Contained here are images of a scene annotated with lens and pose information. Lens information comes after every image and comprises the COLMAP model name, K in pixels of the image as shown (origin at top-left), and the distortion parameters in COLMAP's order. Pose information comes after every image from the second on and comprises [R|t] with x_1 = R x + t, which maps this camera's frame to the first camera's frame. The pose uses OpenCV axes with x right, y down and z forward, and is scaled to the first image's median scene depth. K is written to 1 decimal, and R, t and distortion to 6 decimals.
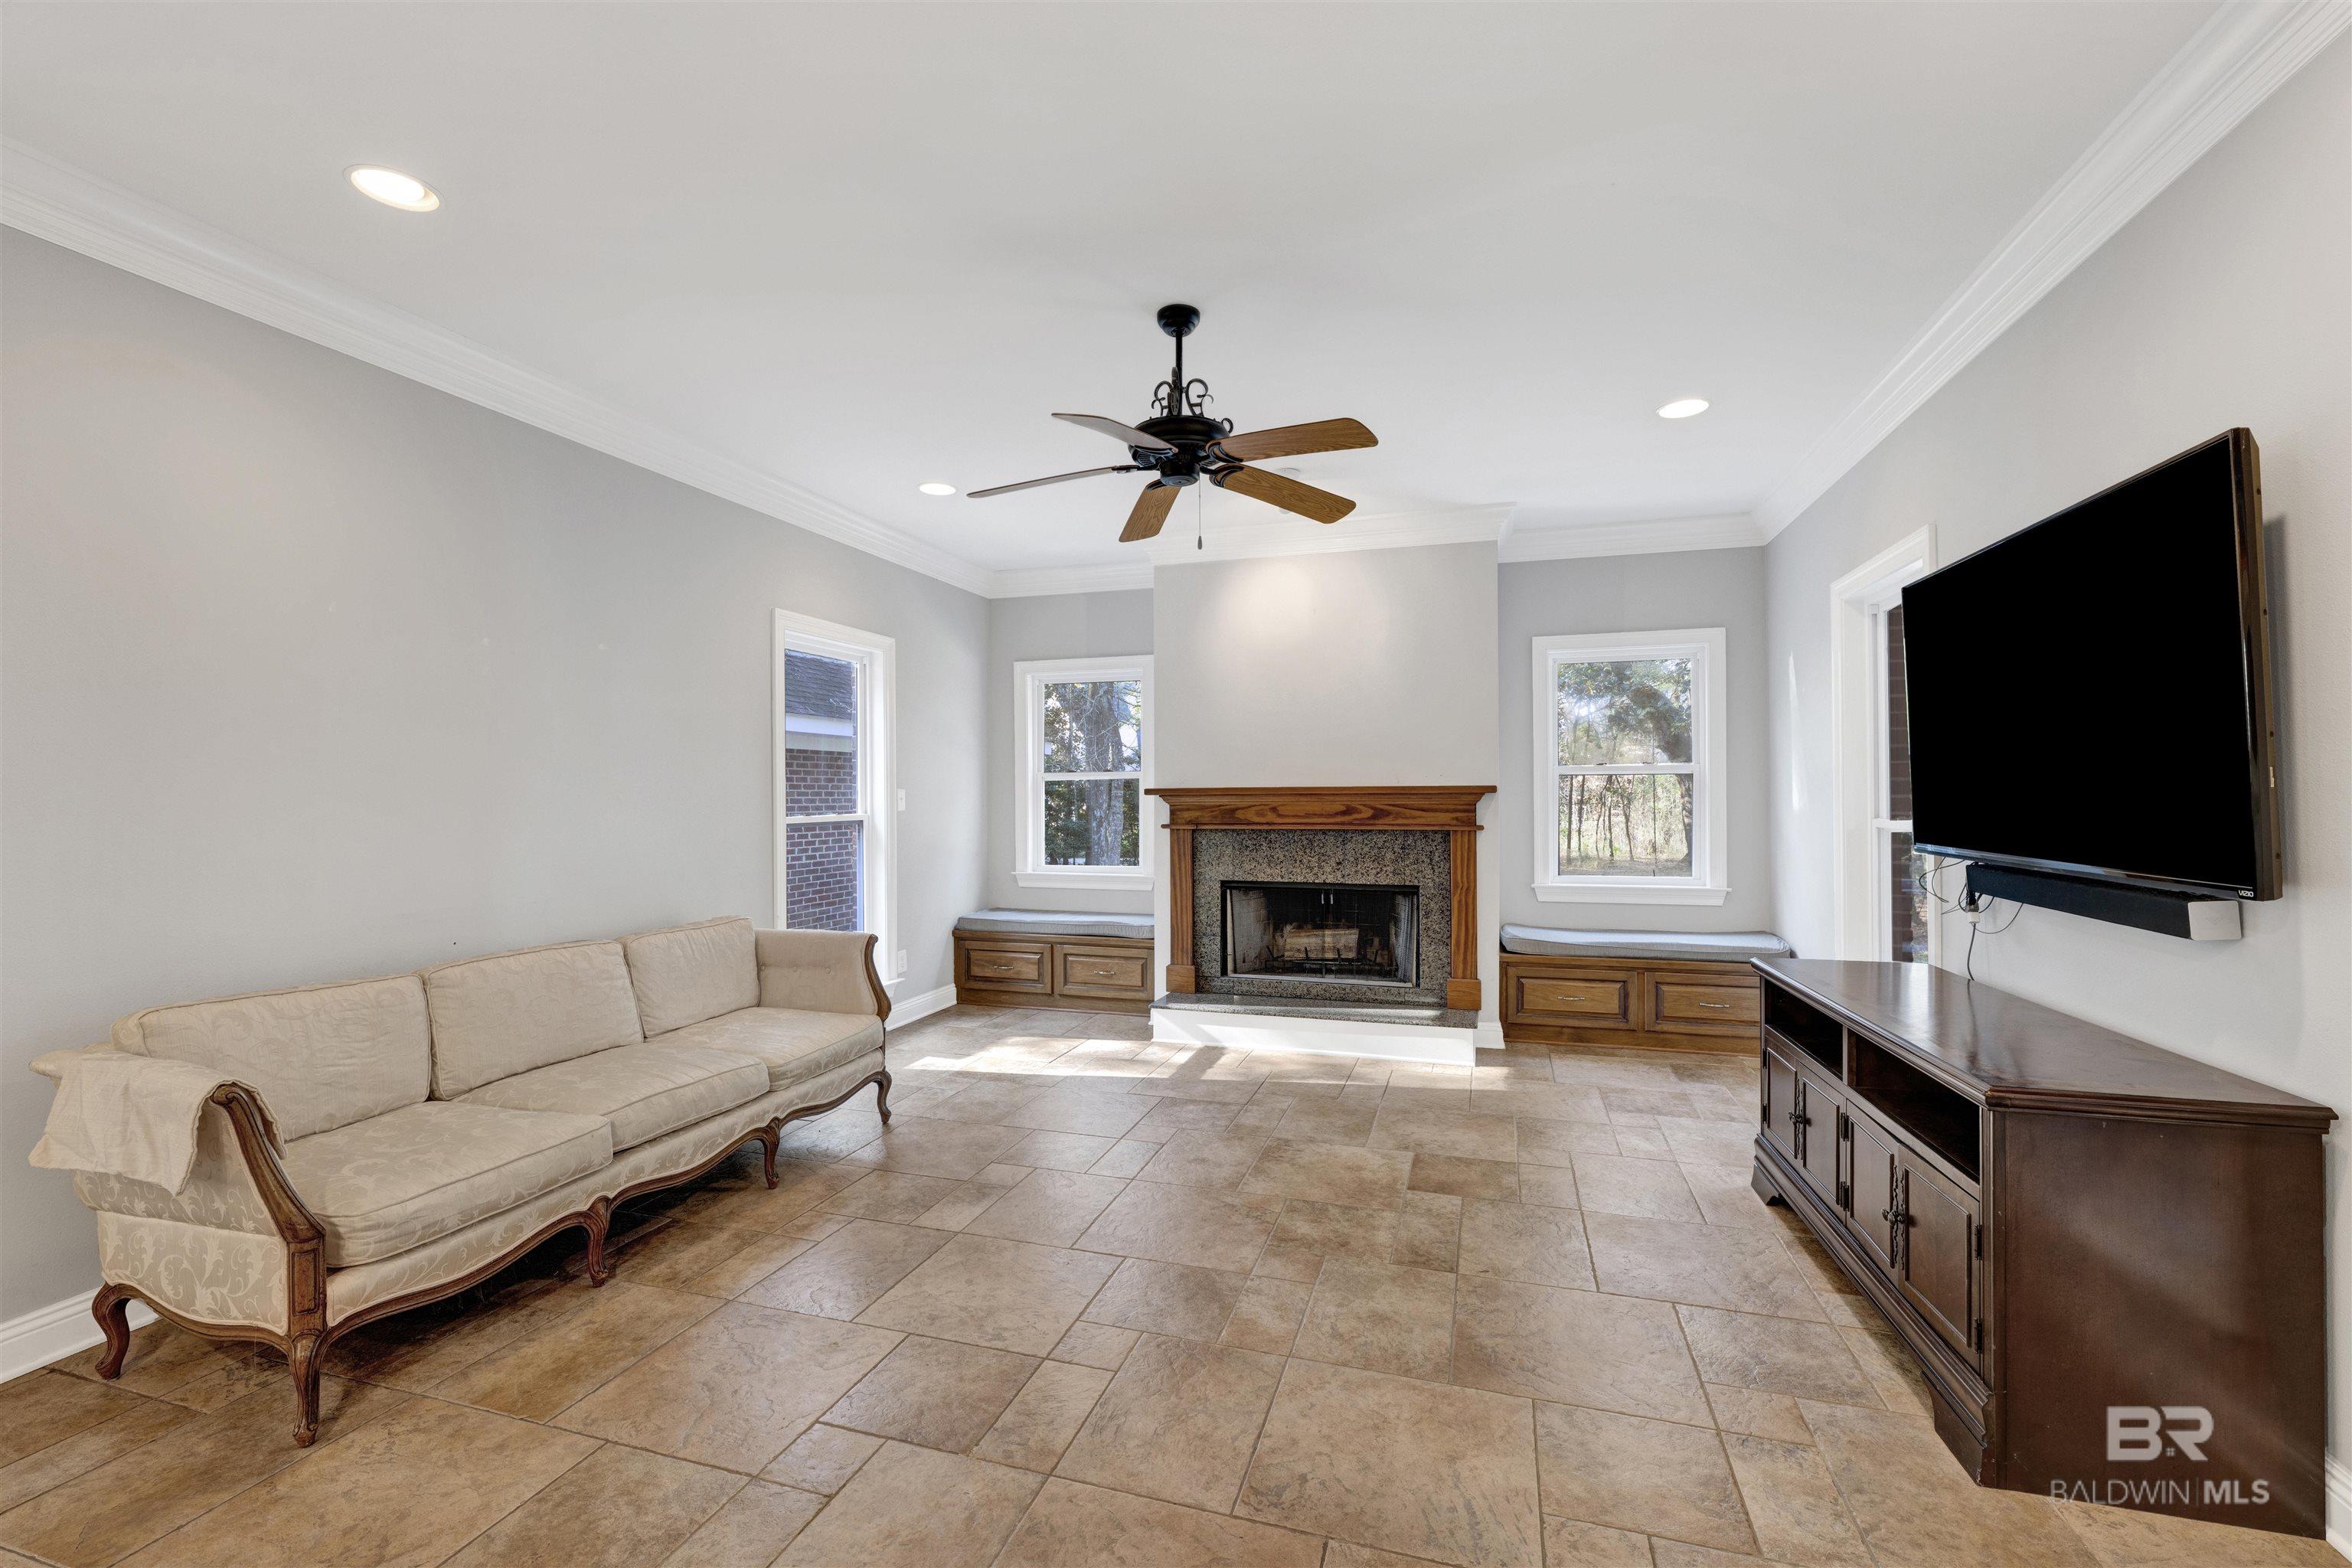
lens RADIAL K [[986.4, 0, 1198.3], [0, 986.4, 784.8], [0, 0, 1]] dist [-0.000998, -0.000970]
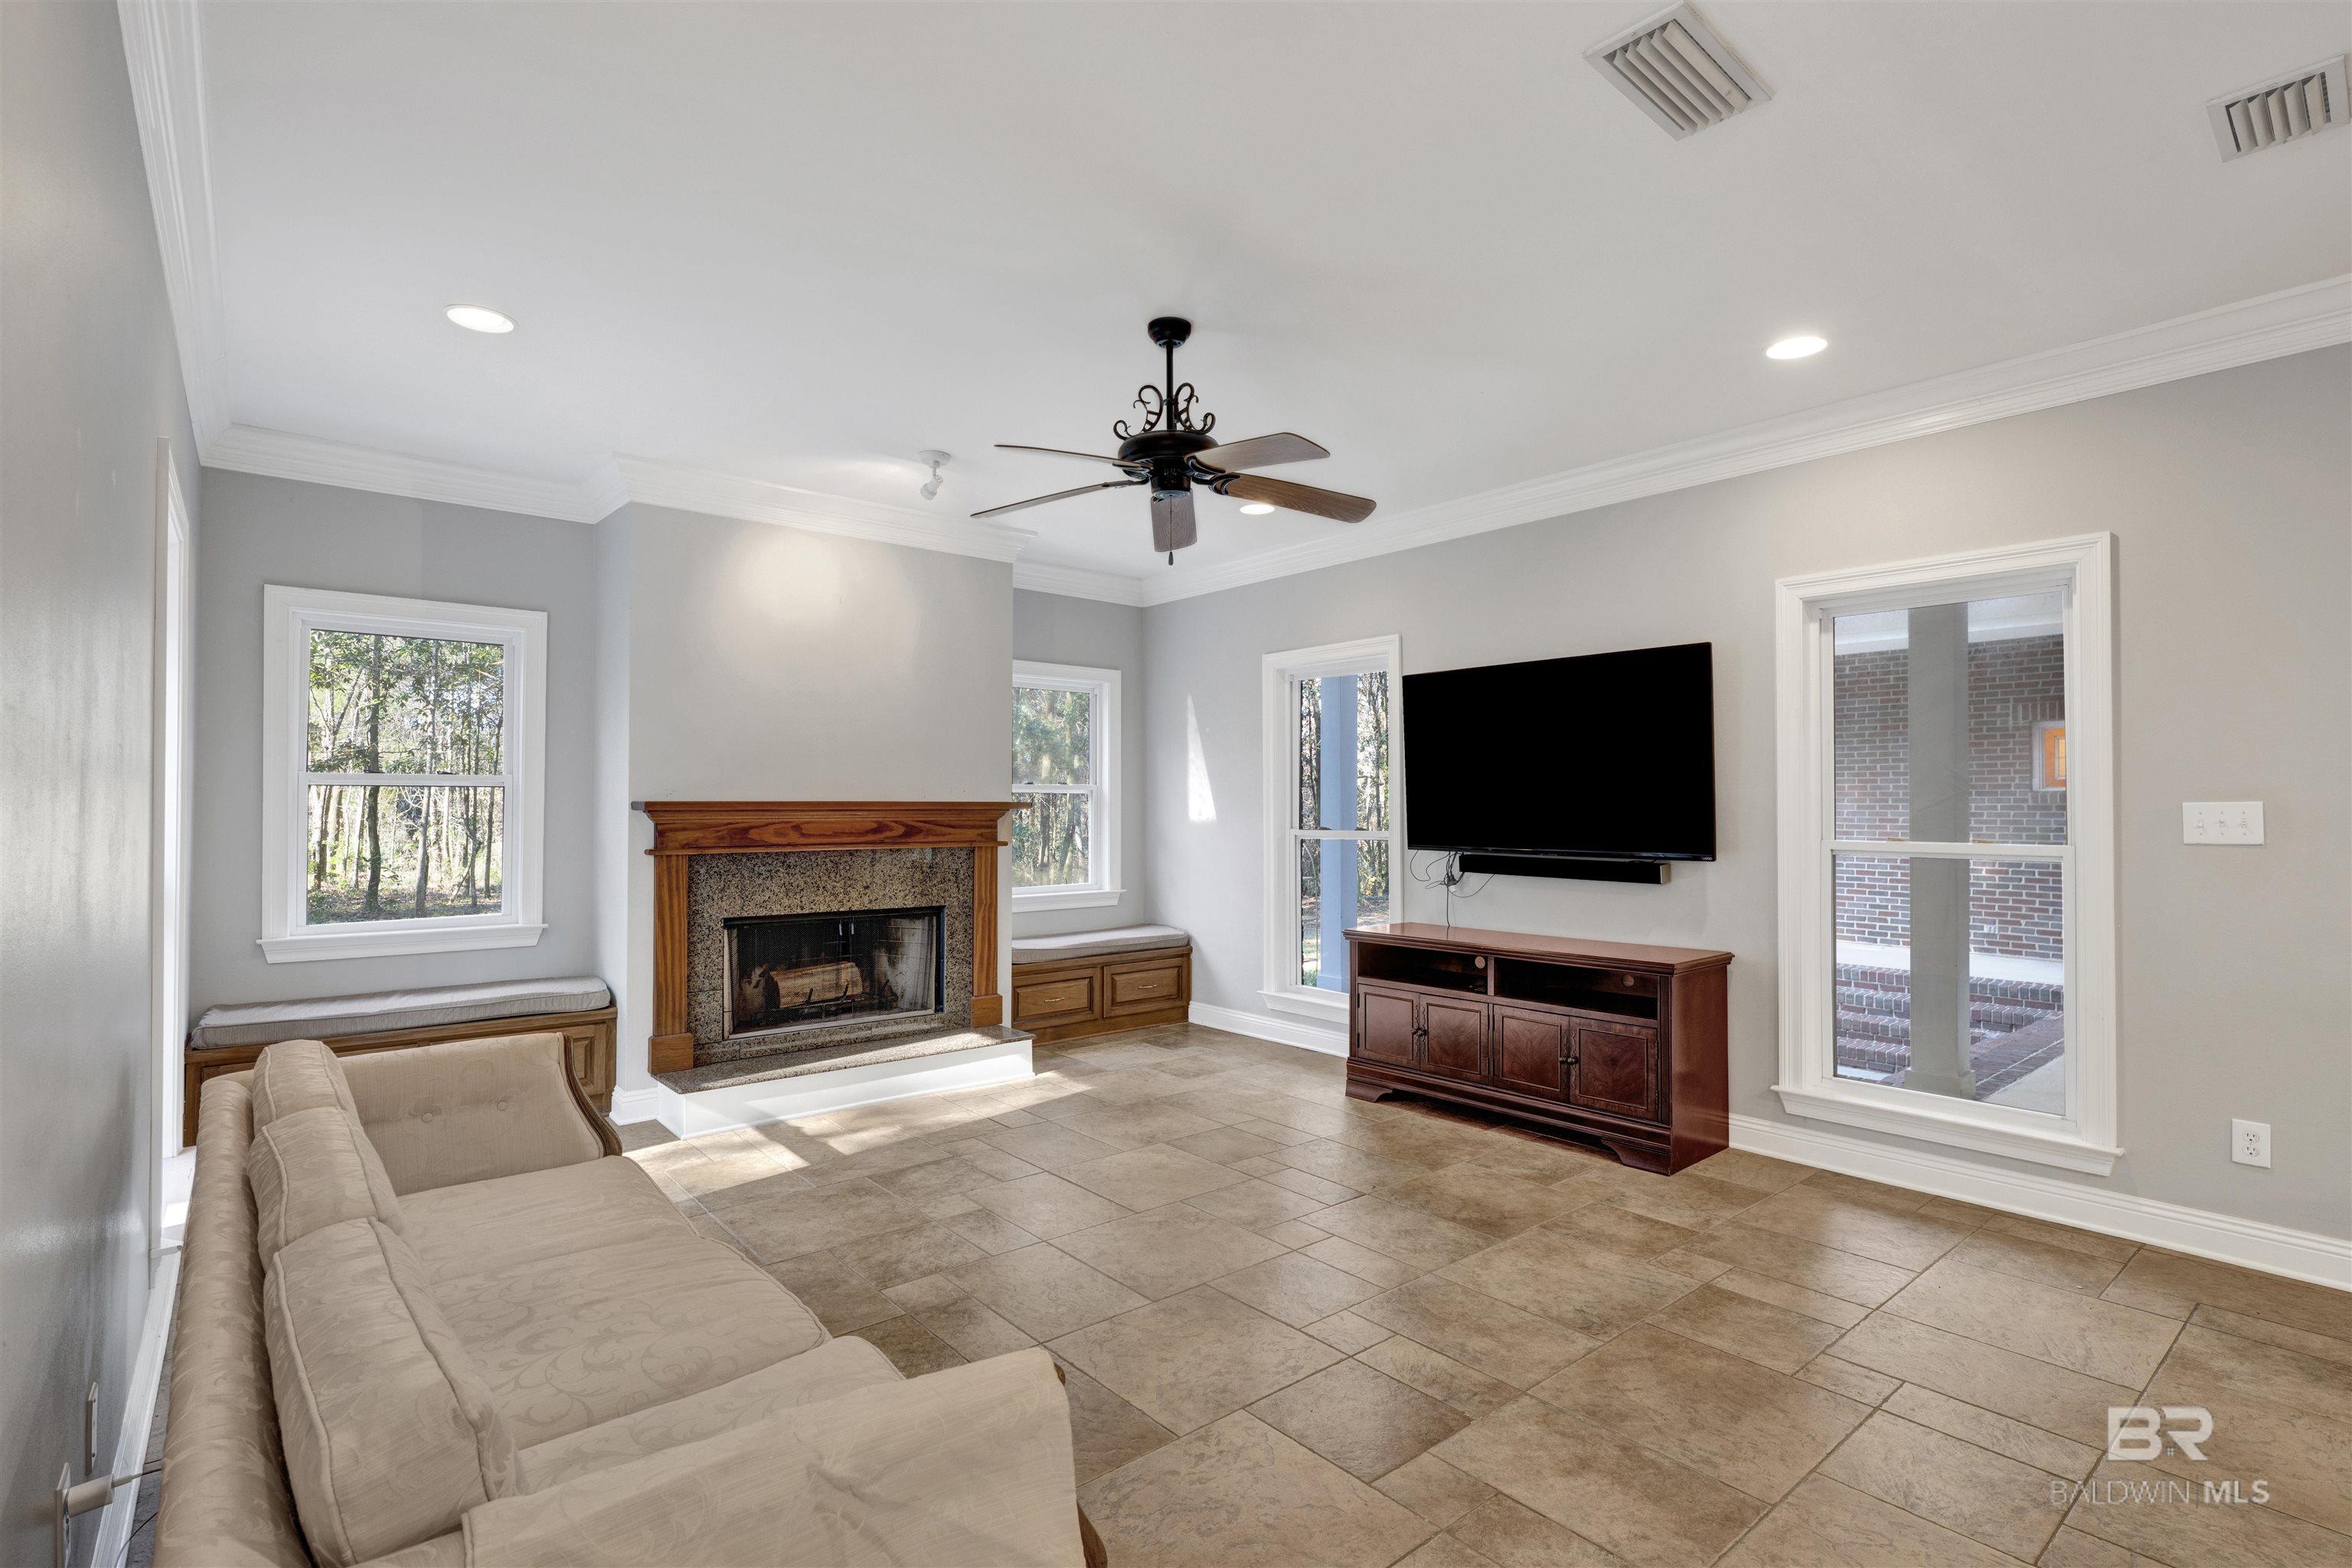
lens RADIAL K [[1077.7, 0, 1182.8], [0, 1077.7, 783.4], [0, 0, 1]] dist [0.001448, 0.000113]
pose [[0.546165, 0.023766, 0.837341, -0.537915], [-0.011232, 0.999715, -0.021048, 0.002873], [-0.837603, 0.002091, 0.546276, 0.234860]]
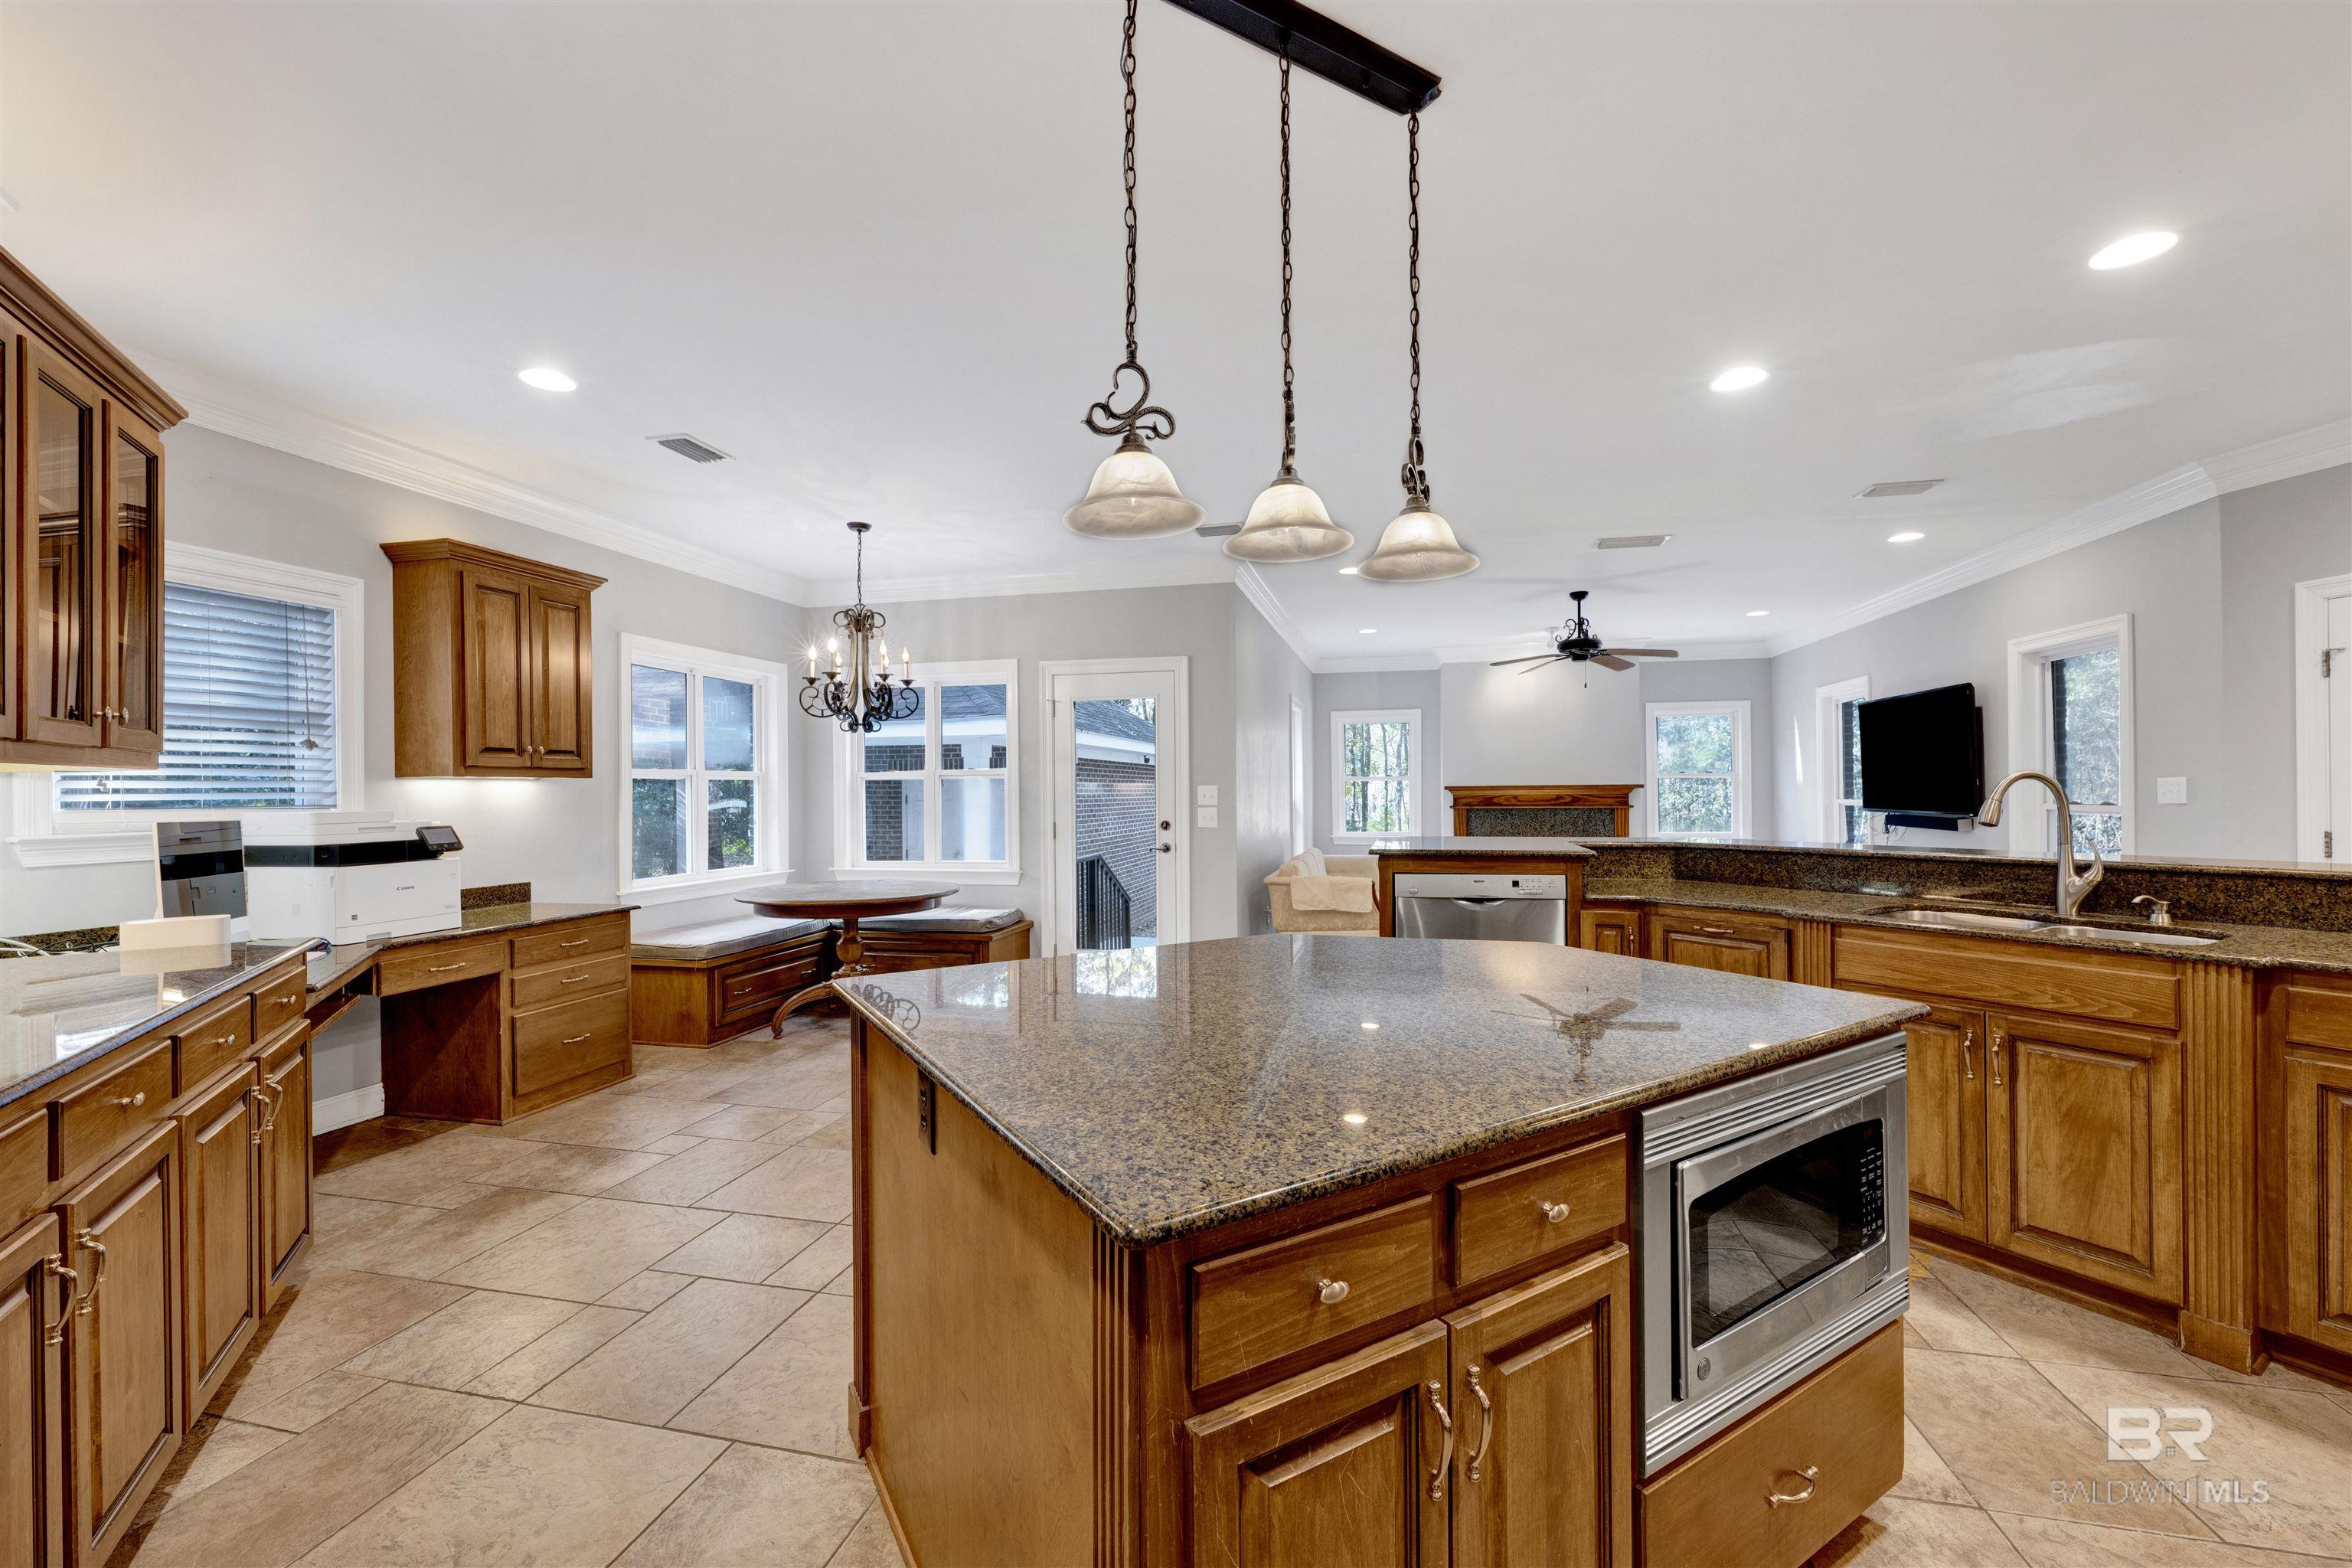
lens RADIAL K [[956.6, 0, 1178.5], [0, 956.6, 794.1], [0, 0, 1]] dist [0.002848, 0.000337]
pose [[0.998610, -0.003471, 0.052586, -0.679404], [0.002837, 0.999922, 0.012133, -0.004930], [-0.052624, -0.011967, 0.998543, -0.796144]]
